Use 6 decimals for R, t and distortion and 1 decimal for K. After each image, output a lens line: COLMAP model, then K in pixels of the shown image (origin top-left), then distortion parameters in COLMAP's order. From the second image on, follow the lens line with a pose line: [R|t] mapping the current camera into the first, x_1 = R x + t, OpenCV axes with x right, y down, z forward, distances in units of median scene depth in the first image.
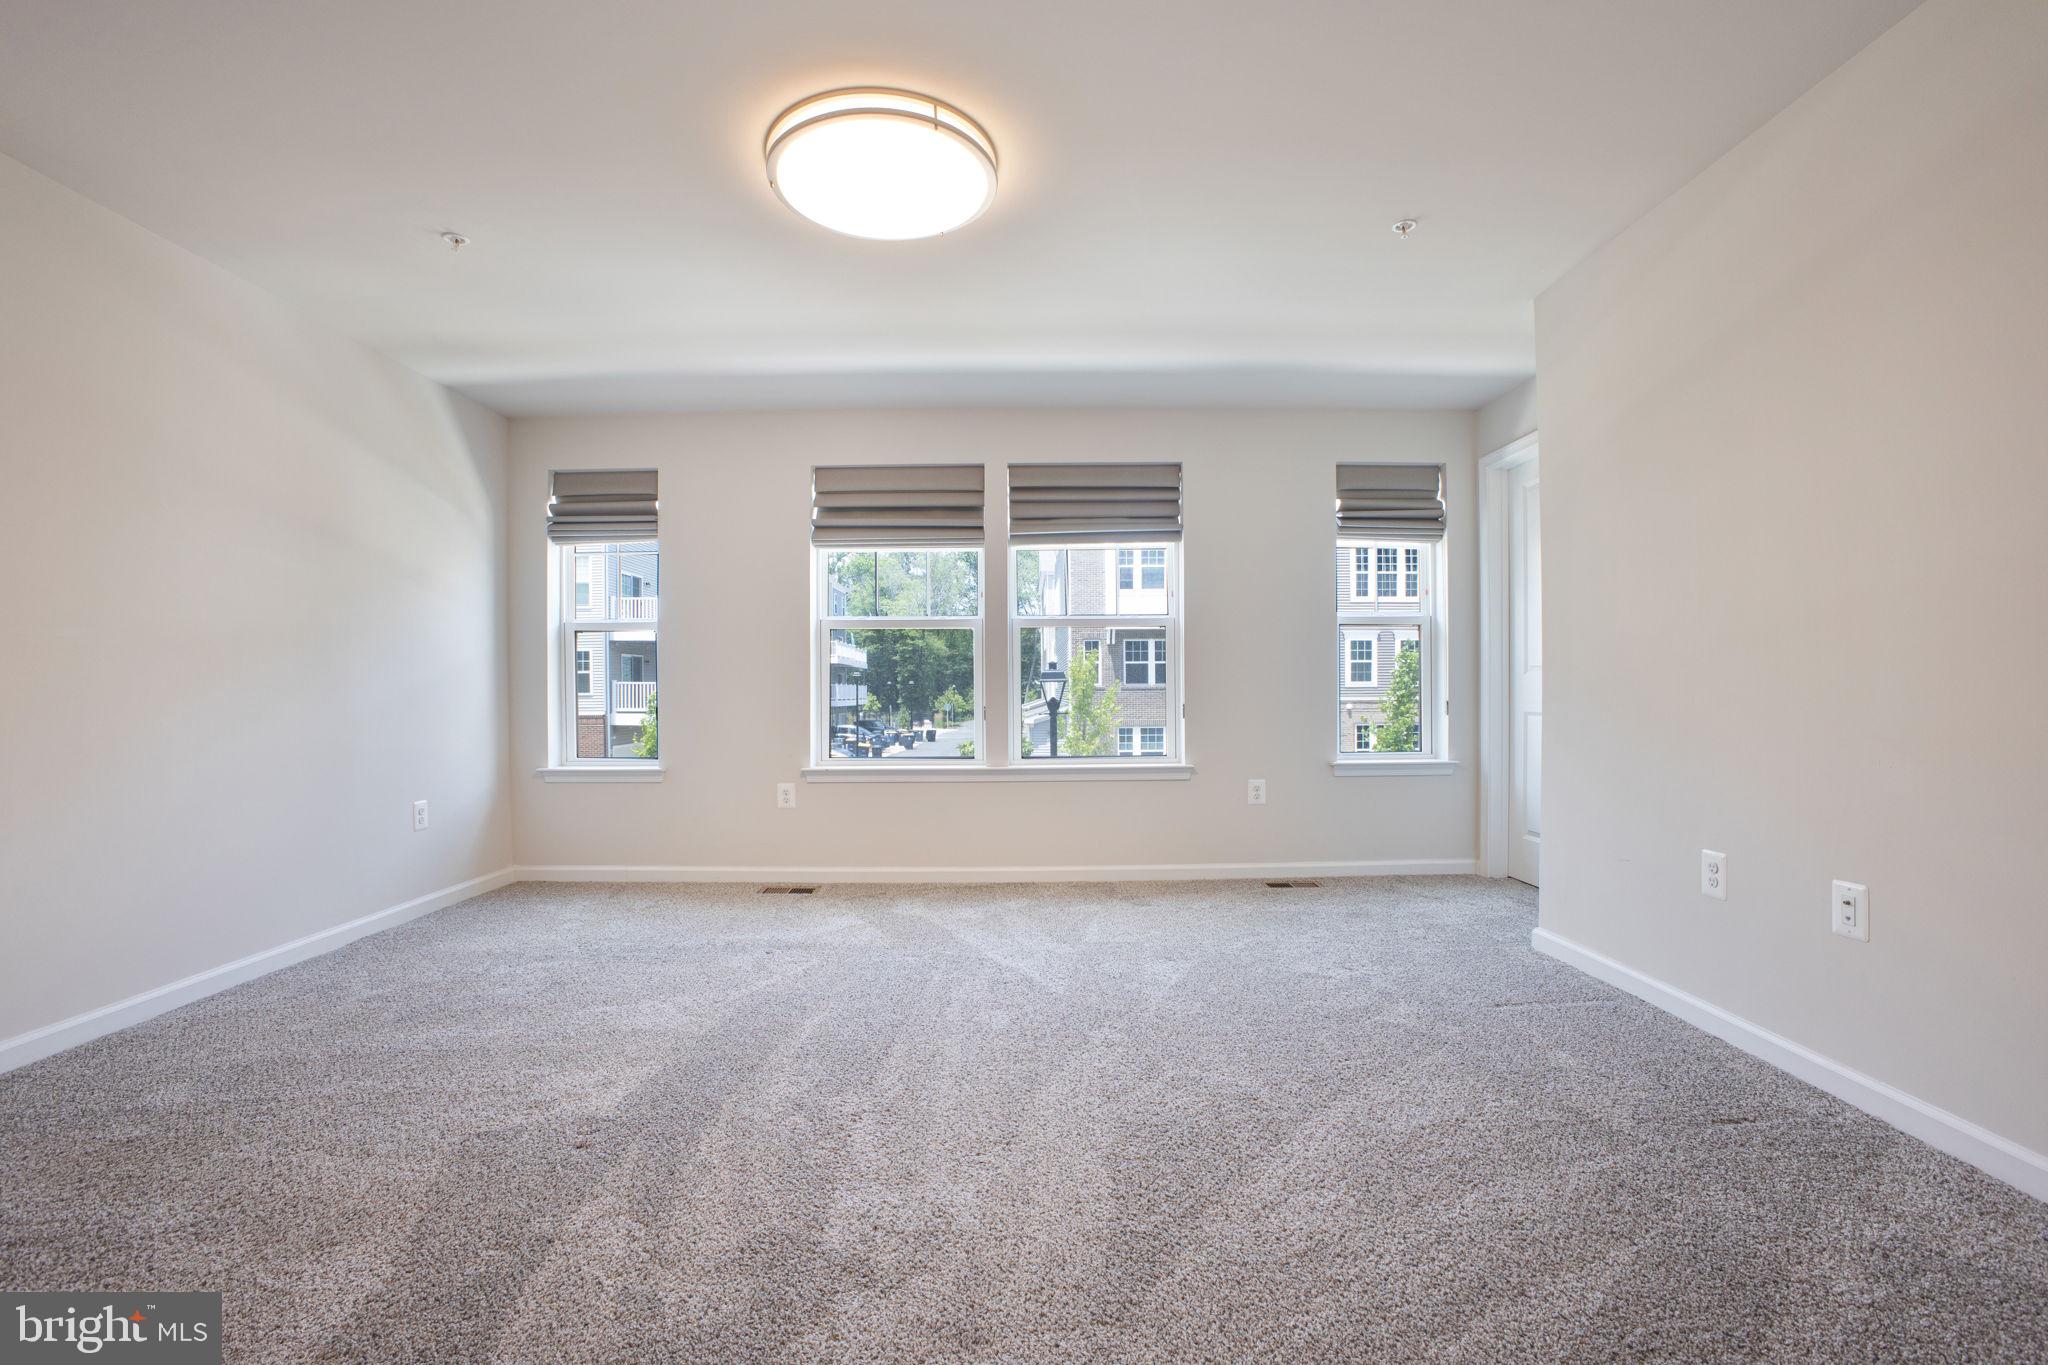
lens RADIAL K [[895.2, 0, 1022.3], [0, 895.2, 698.0], [0, 0, 1]] dist [-0.079489, 0.030405]
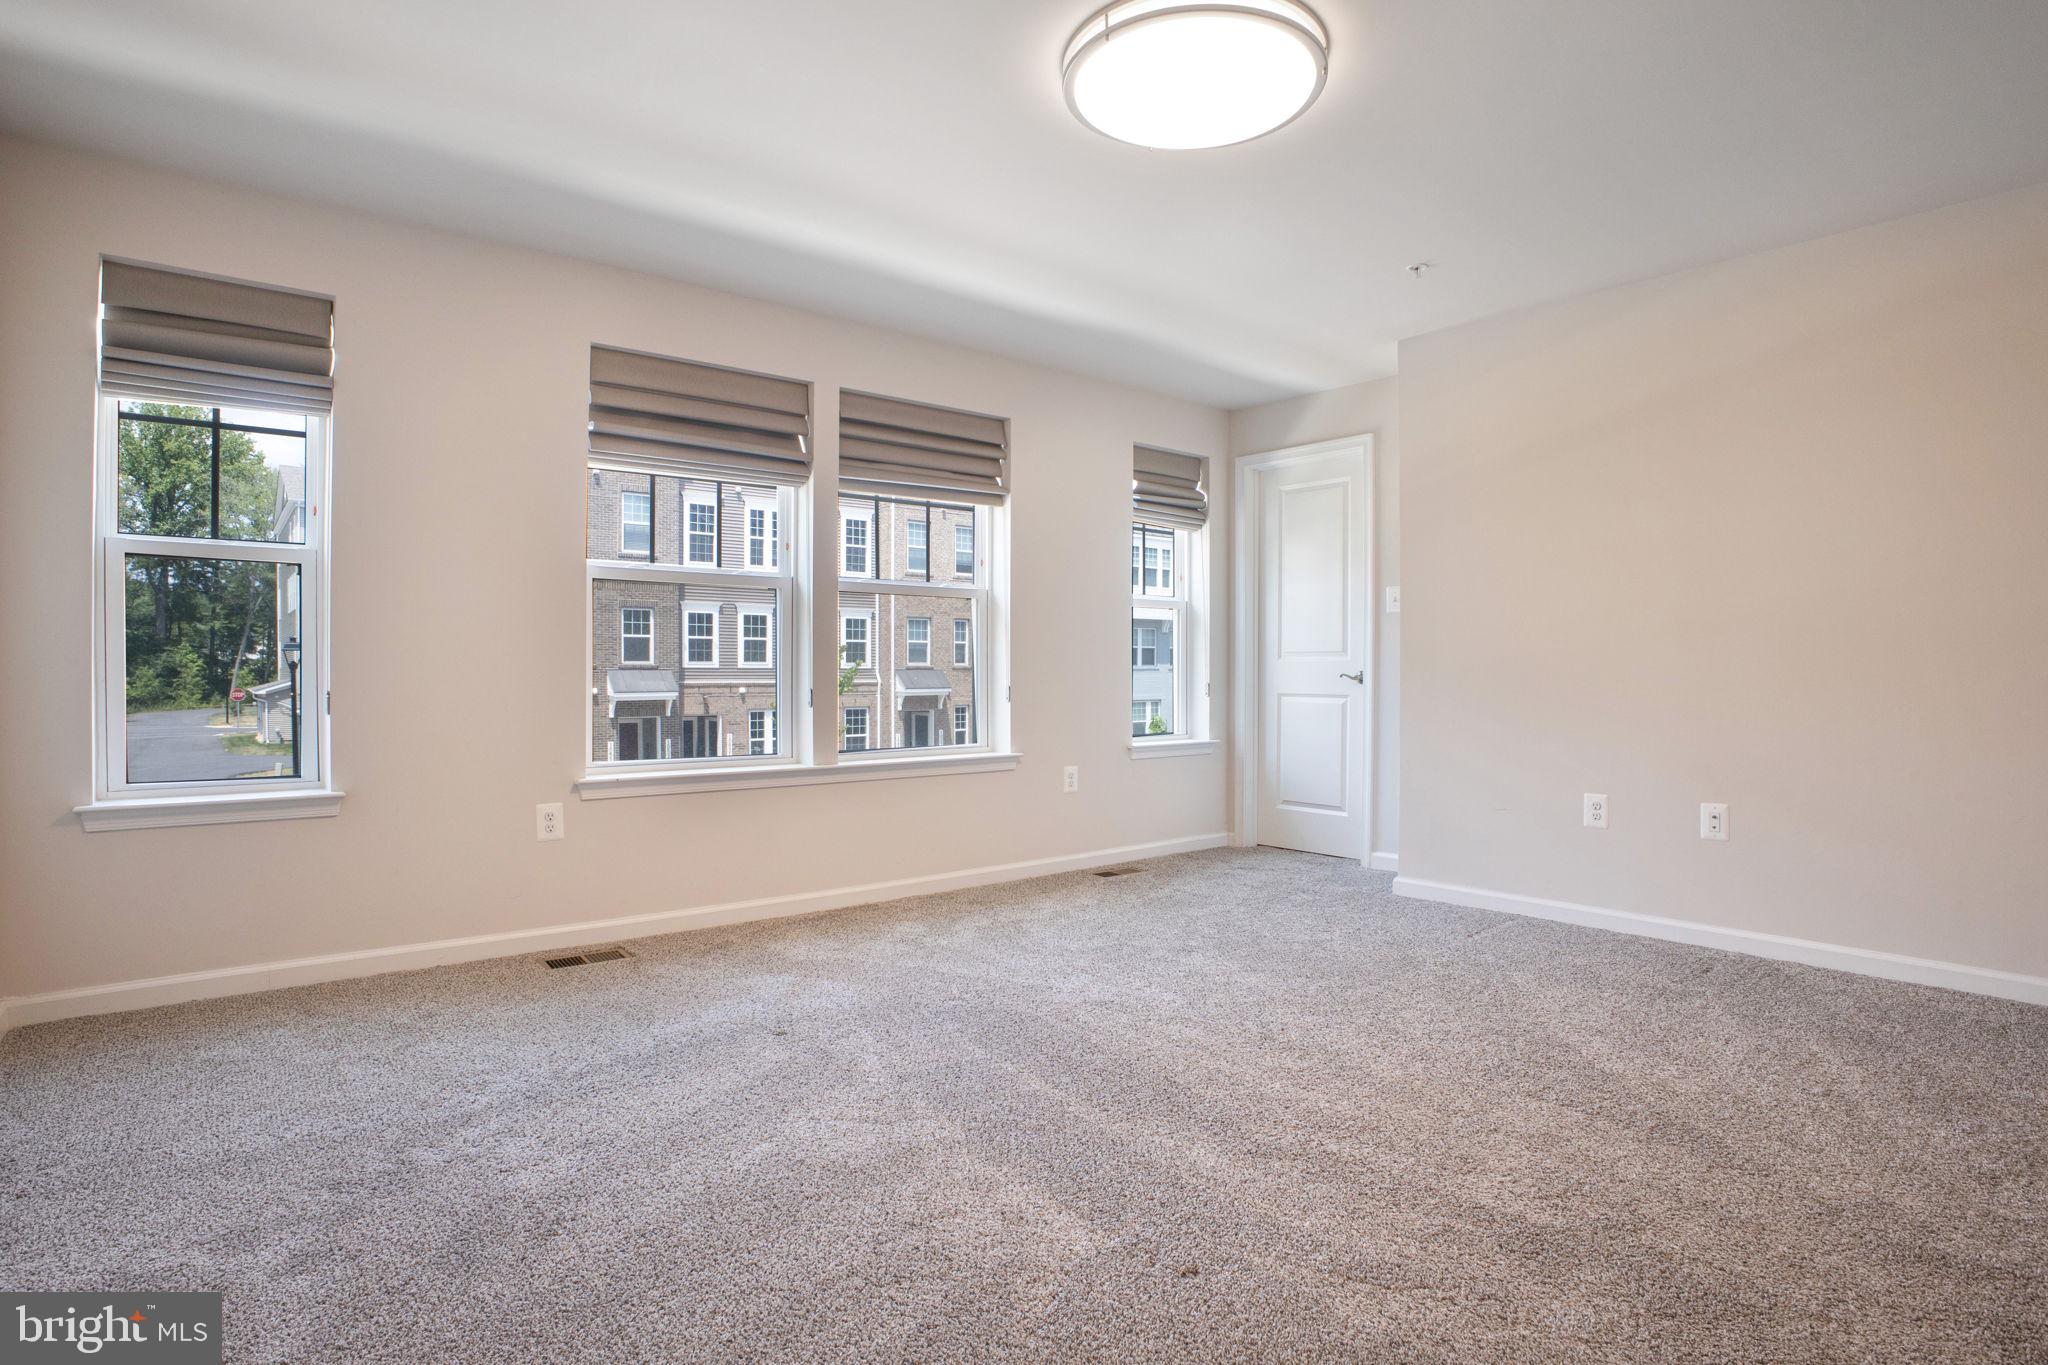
lens RADIAL K [[1056.3, 0, 1024.0], [0, 1056.3, 682.5], [0, 0, 1]] dist [-0.103324, 0.047490]
pose [[0.777730, 0.001858, 0.628595, -0.477954], [-0.003141, 0.999995, 0.000930, 0.001800], [-0.628590, -0.002698, 0.777732, 0.159729]]
